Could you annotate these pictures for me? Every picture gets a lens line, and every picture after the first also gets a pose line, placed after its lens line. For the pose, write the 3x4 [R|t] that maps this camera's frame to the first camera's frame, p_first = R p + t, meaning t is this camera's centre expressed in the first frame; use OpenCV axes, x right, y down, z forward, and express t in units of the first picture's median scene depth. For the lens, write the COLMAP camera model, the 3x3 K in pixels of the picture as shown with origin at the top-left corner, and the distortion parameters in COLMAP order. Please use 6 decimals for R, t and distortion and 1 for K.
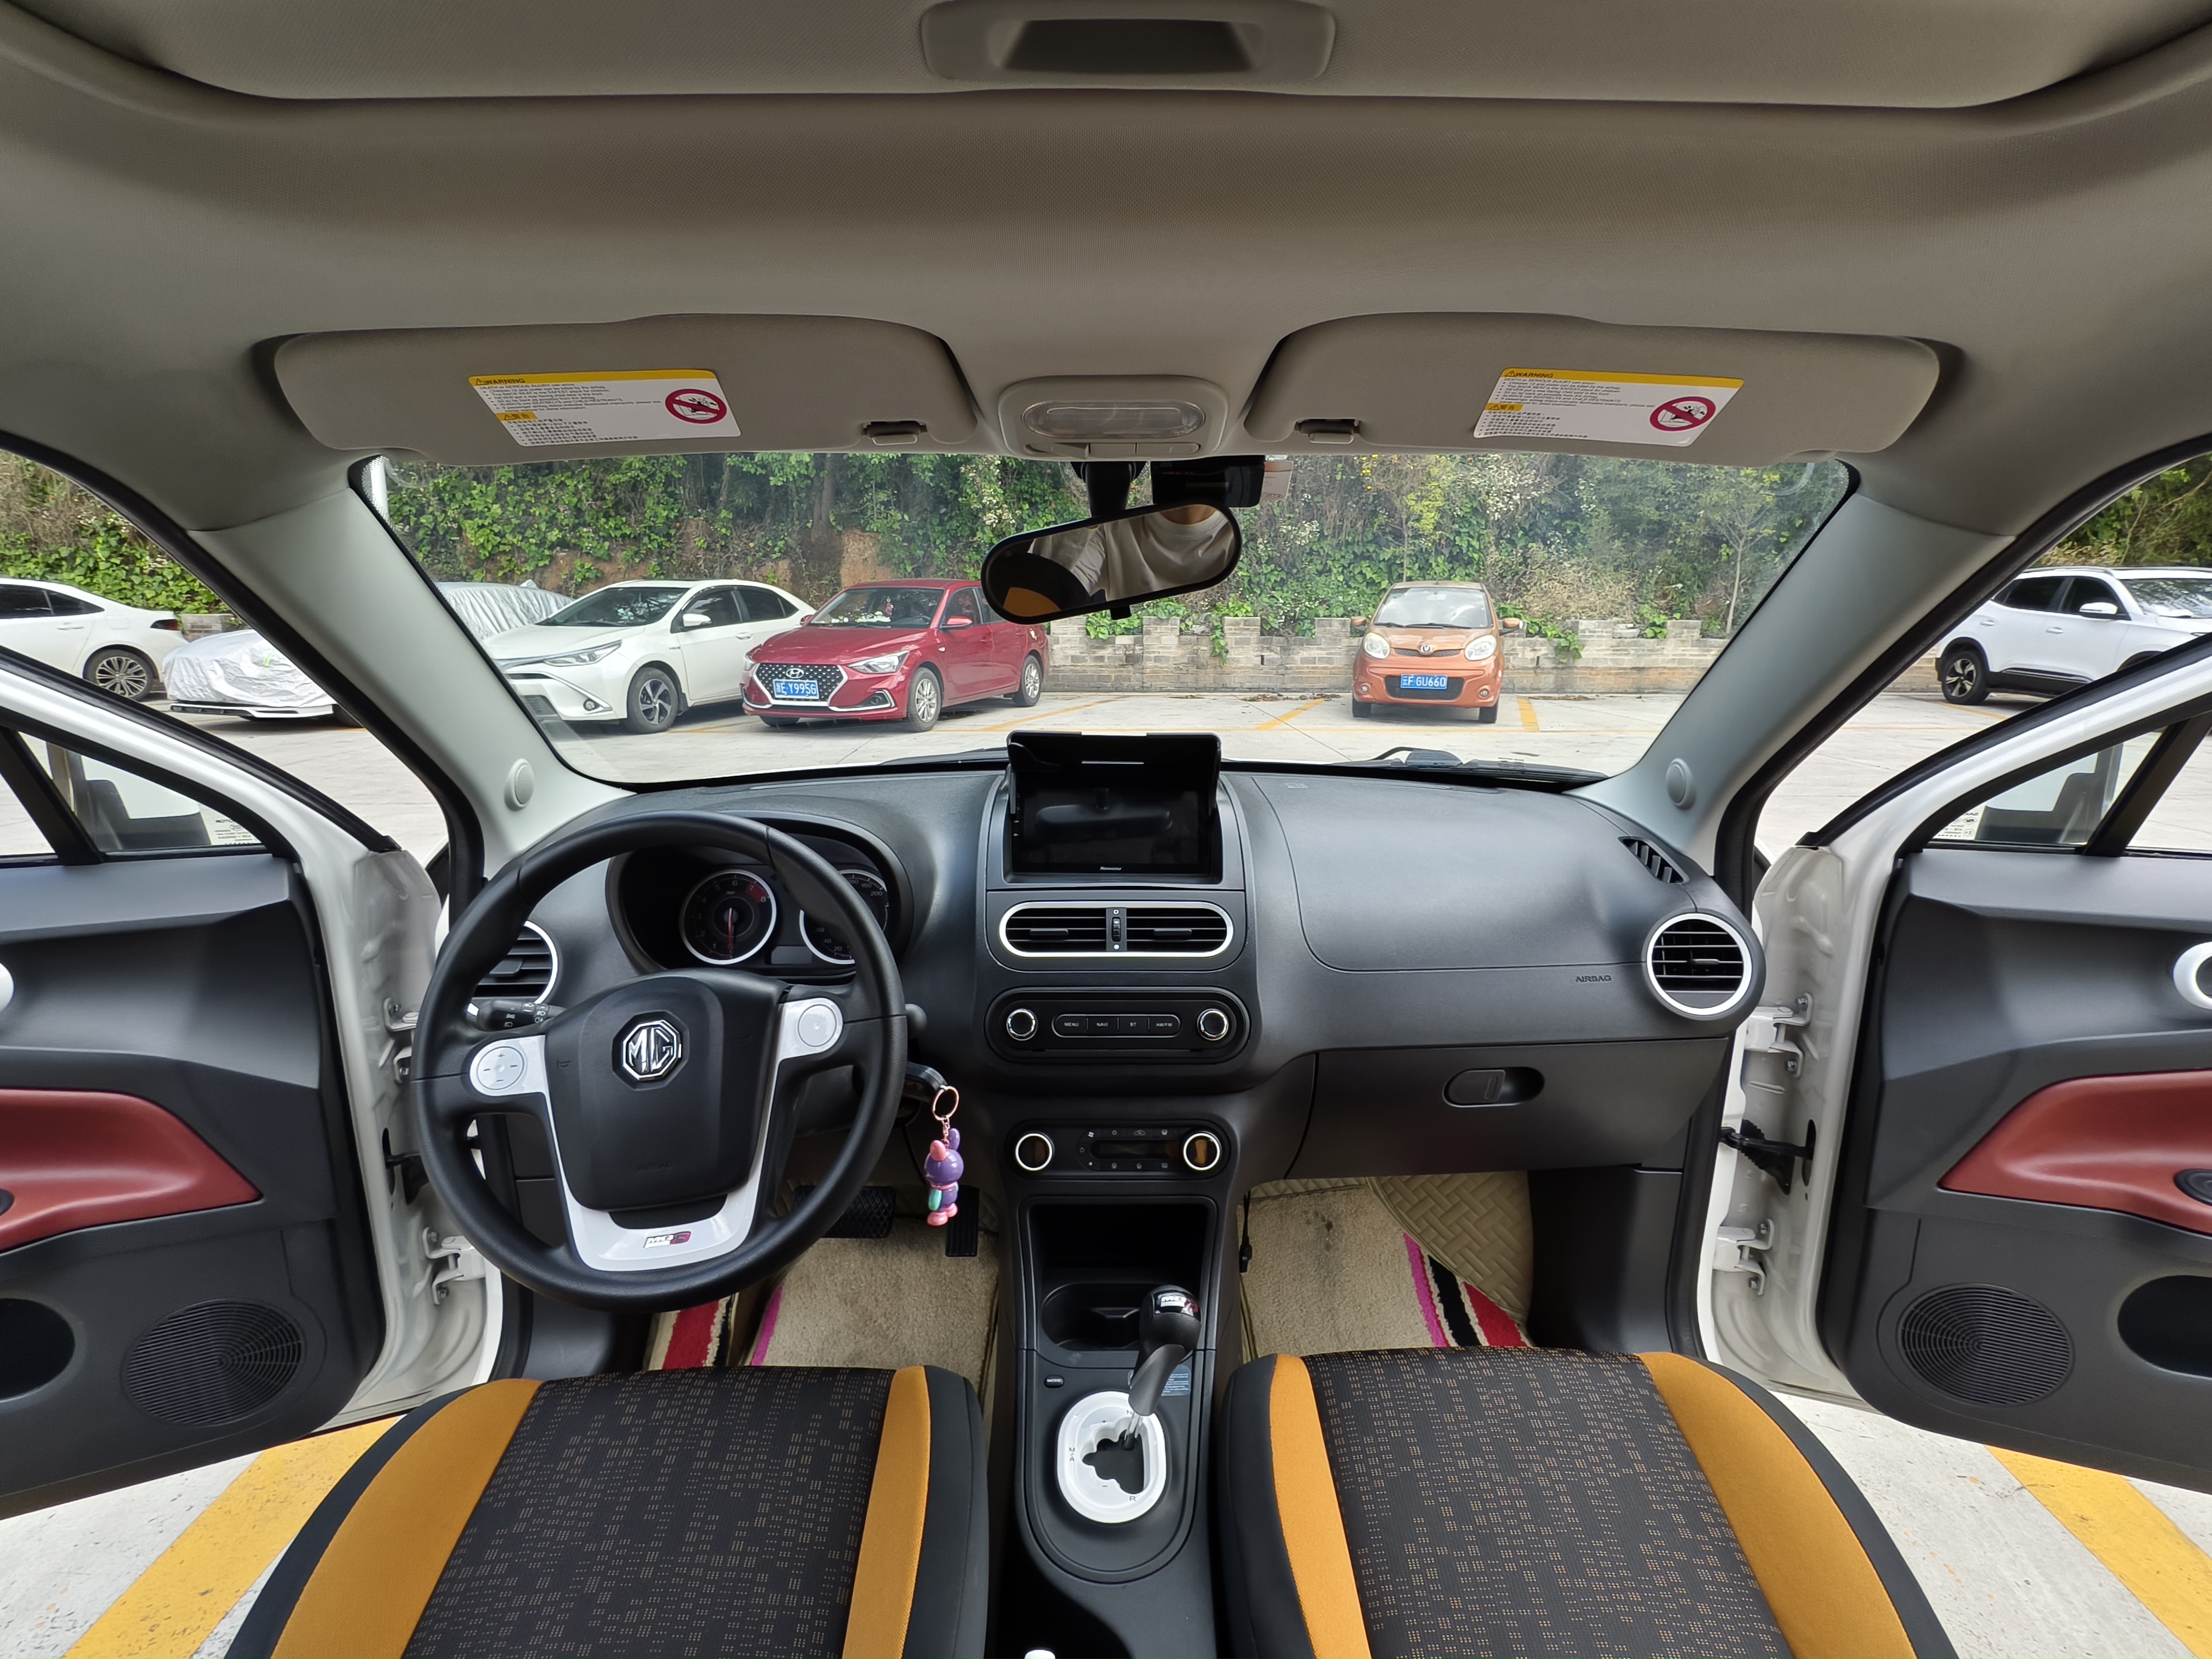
lens RADIAL K [[1017.0, 0, 1108.2], [0, 1017.0, 834.2], [0, 0, 1]] dist [-0.000766, -0.001805]
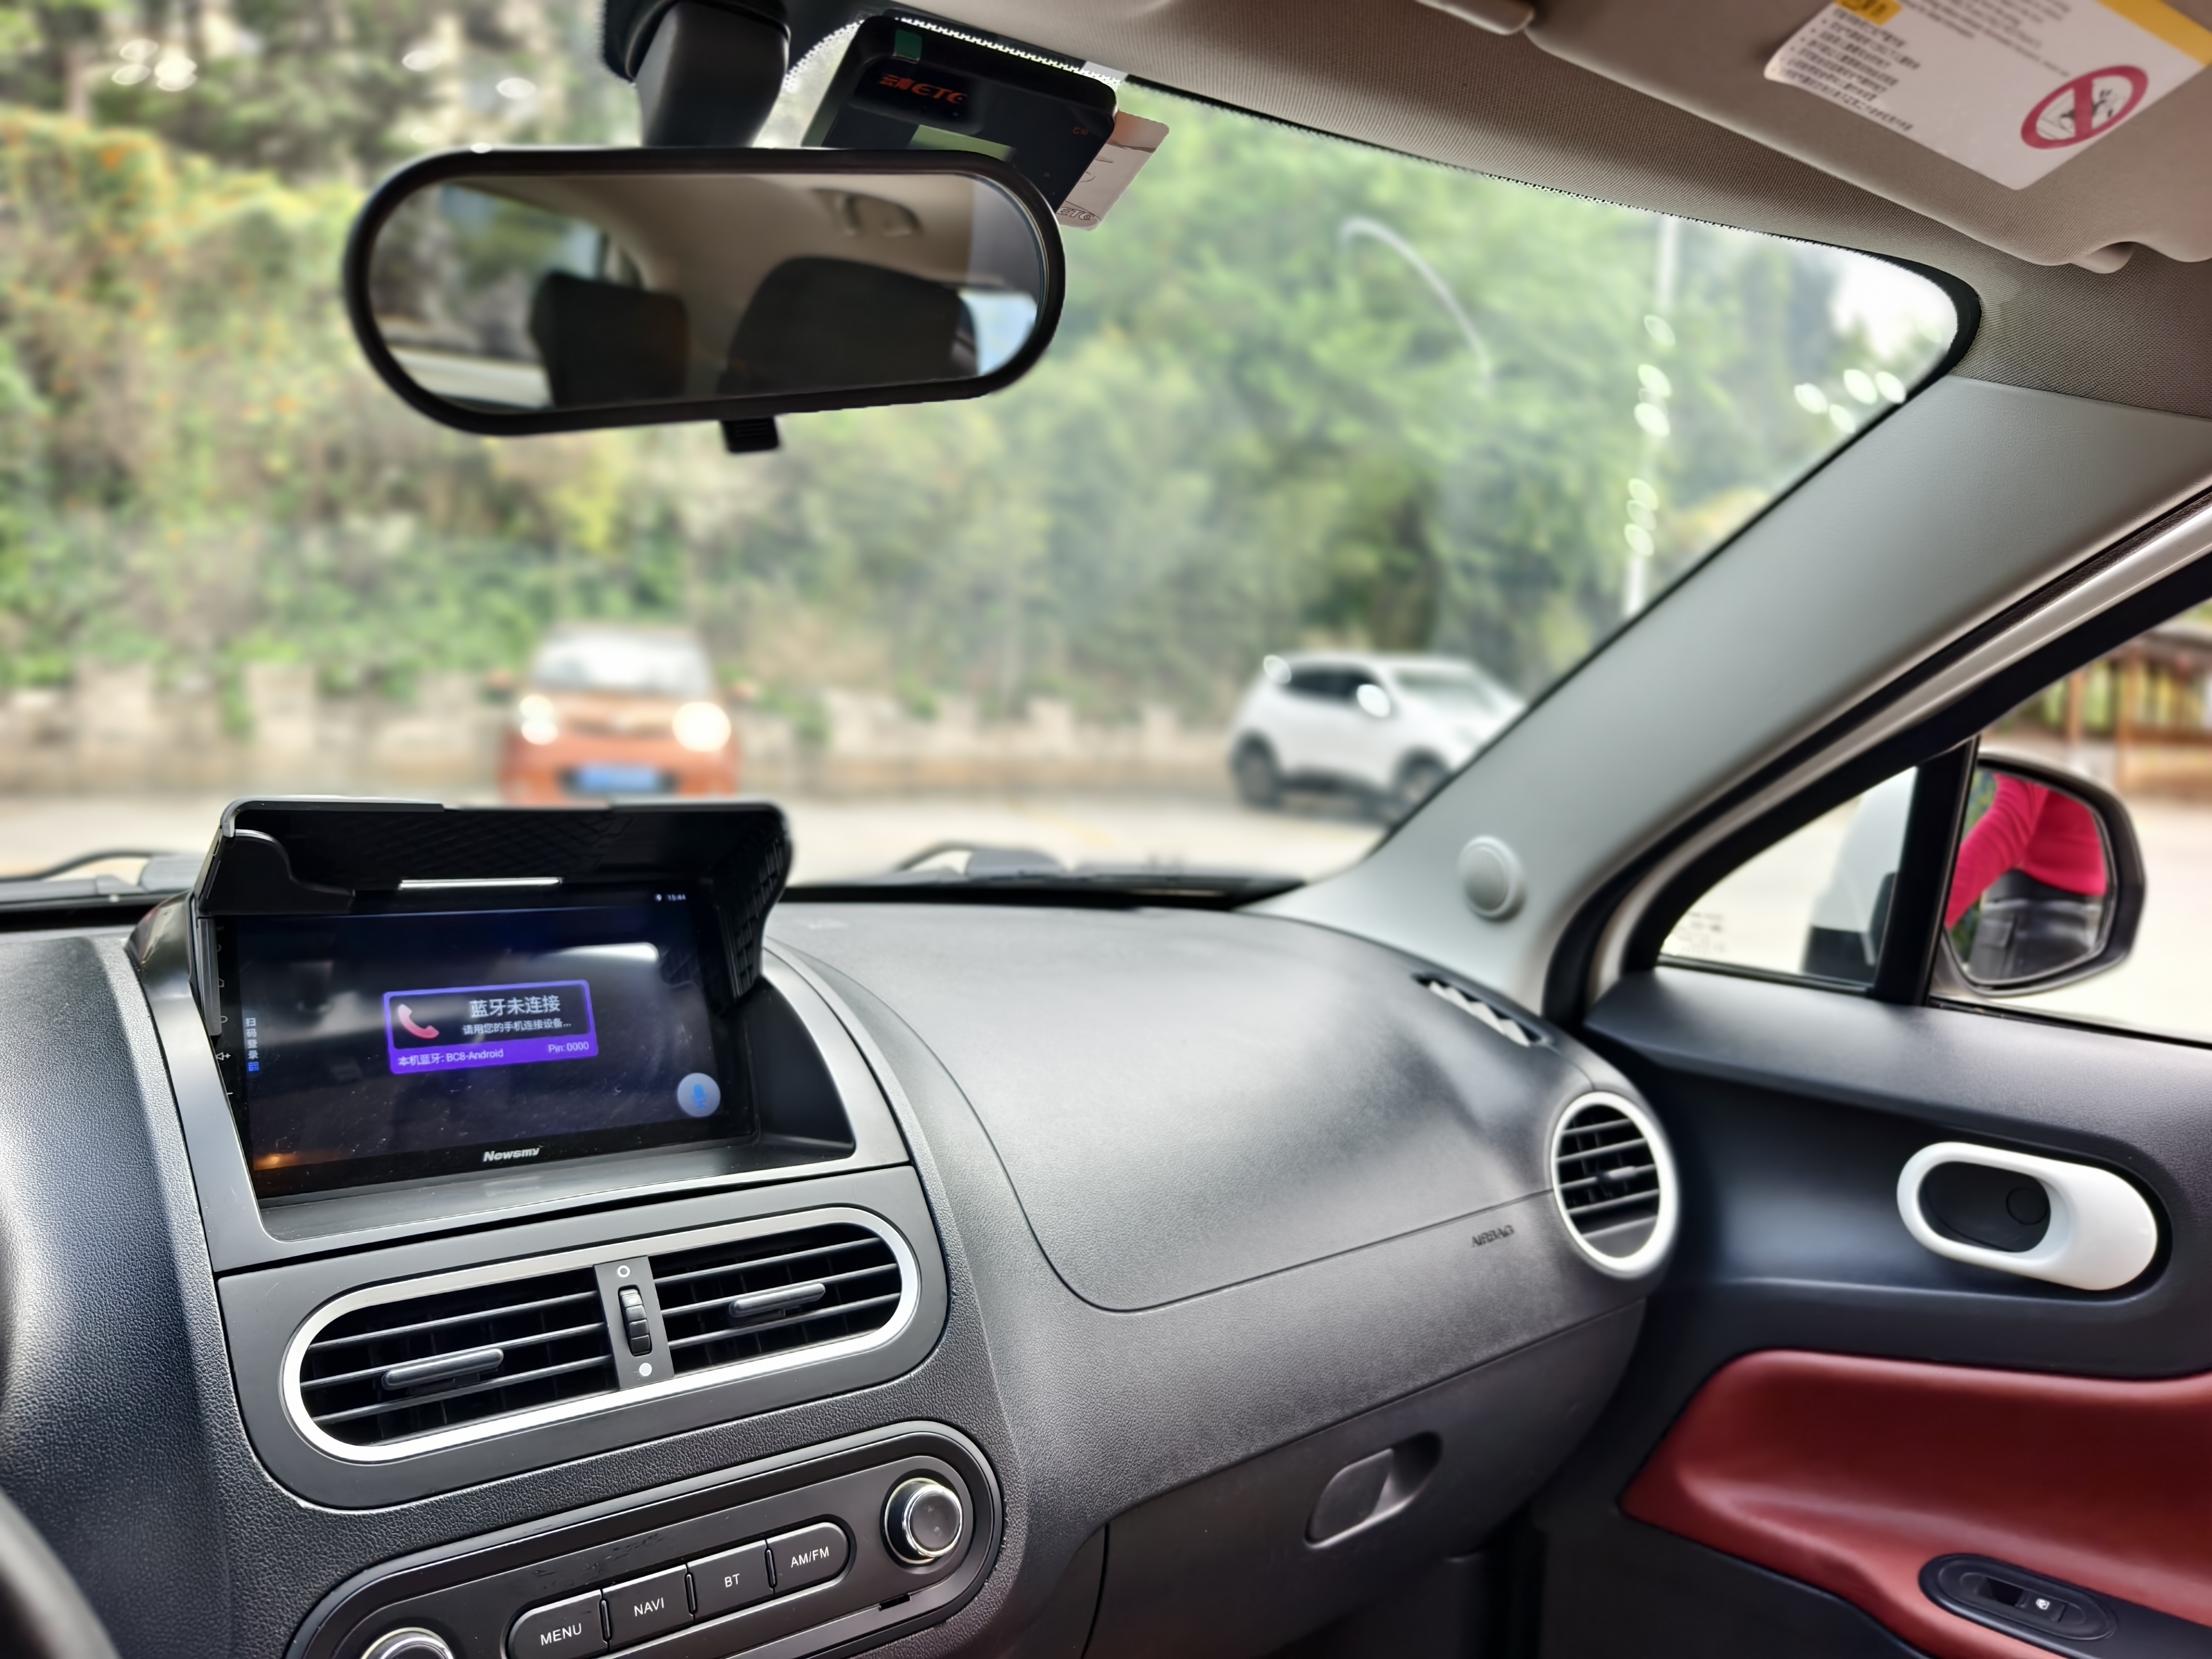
lens RADIAL K [[1583.6, 0, 1105.4], [0, 1583.6, 827.6], [0, 0, 1]] dist [-0.004217, -0.004241]
pose [[0.808689, -0.016558, 0.588003, -0.173389], [0.088400, 0.991673, -0.093651, -0.013119], [-0.581556, 0.127714, 0.803419, 0.386610]]
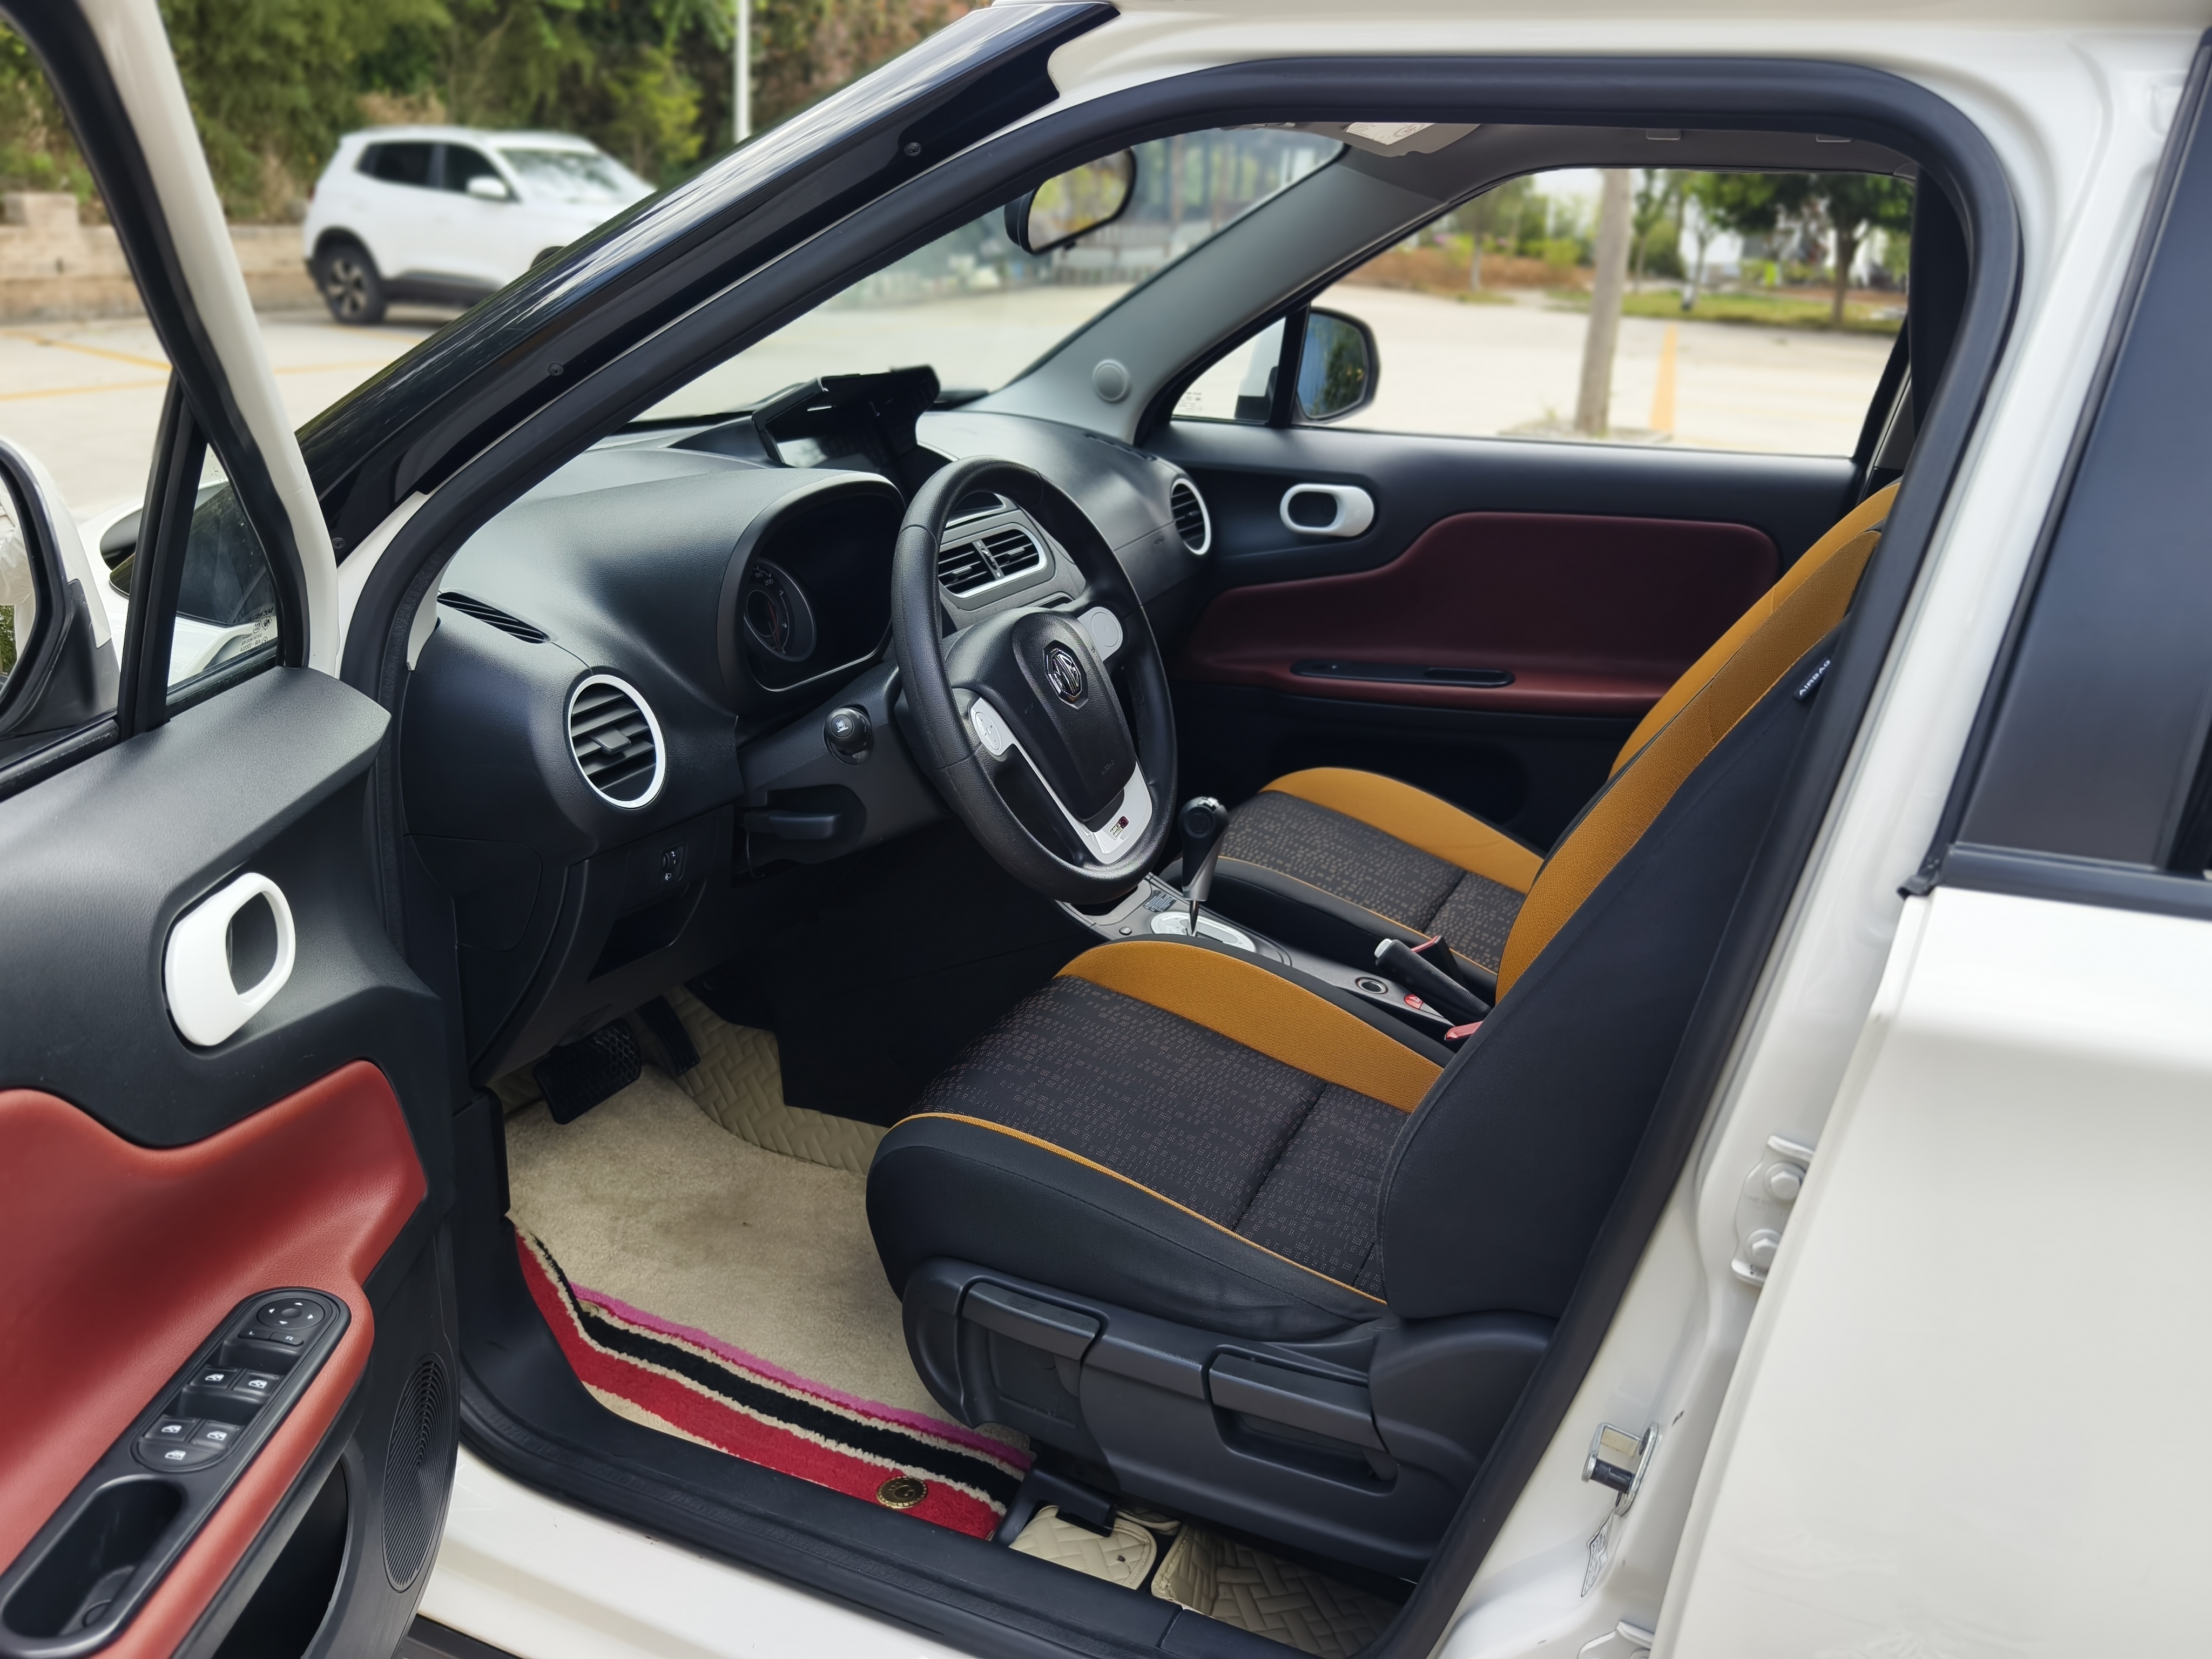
lens RADIAL K [[1730.6, 0, 1071.5], [0, 1730.6, 936.1], [0, 0, 1]] dist [0.042688, -0.000420]
pose [[0.411457, -0.347161, 0.842723, -1.499935], [0.177511, 0.937435, 0.299509, -0.060535], [-0.893976, 0.026358, 0.447339, 0.107066]]
